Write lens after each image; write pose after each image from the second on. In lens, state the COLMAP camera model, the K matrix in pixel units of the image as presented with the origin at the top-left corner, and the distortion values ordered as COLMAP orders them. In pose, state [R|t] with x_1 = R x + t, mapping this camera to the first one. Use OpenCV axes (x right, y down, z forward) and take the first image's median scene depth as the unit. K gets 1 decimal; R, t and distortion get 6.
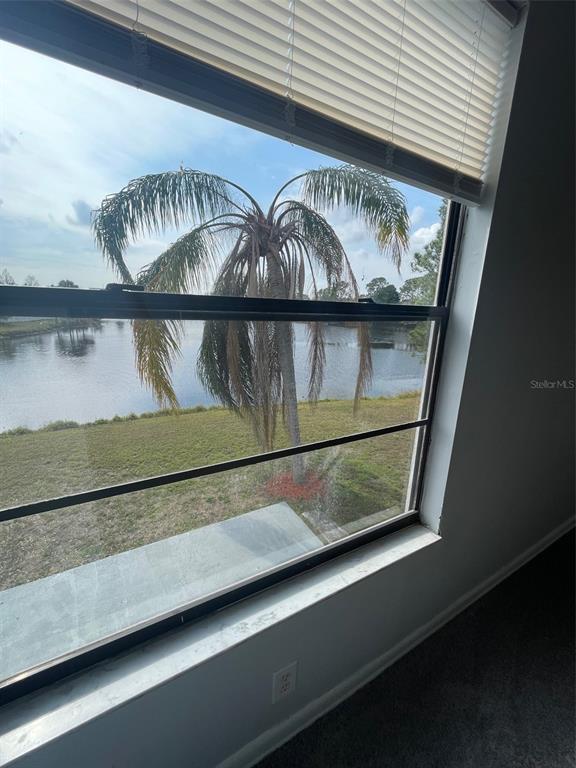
lens RADIAL K [[309.5, 0, 288.0], [0, 309.5, 384.0], [0, 0, 1]] dist [-0.001874, -0.000765]
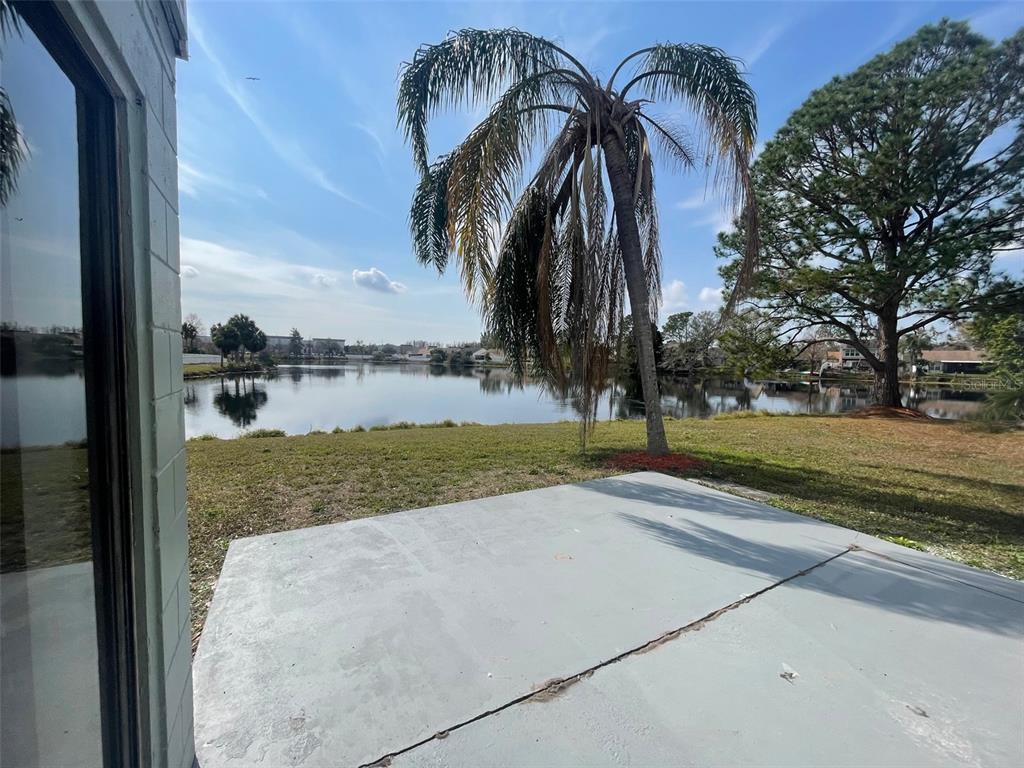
lens RADIAL K [[412.6, 0, 512.0], [0, 412.6, 384.0], [0, 0, 1]] dist [-0.001874, -0.000765]
pose [[0.999938, -0.011071, 0.001423, -0.298927], [0.011141, 0.981969, -0.188713, 0.356875], [0.000692, 0.188717, 0.982031, 0.109477]]
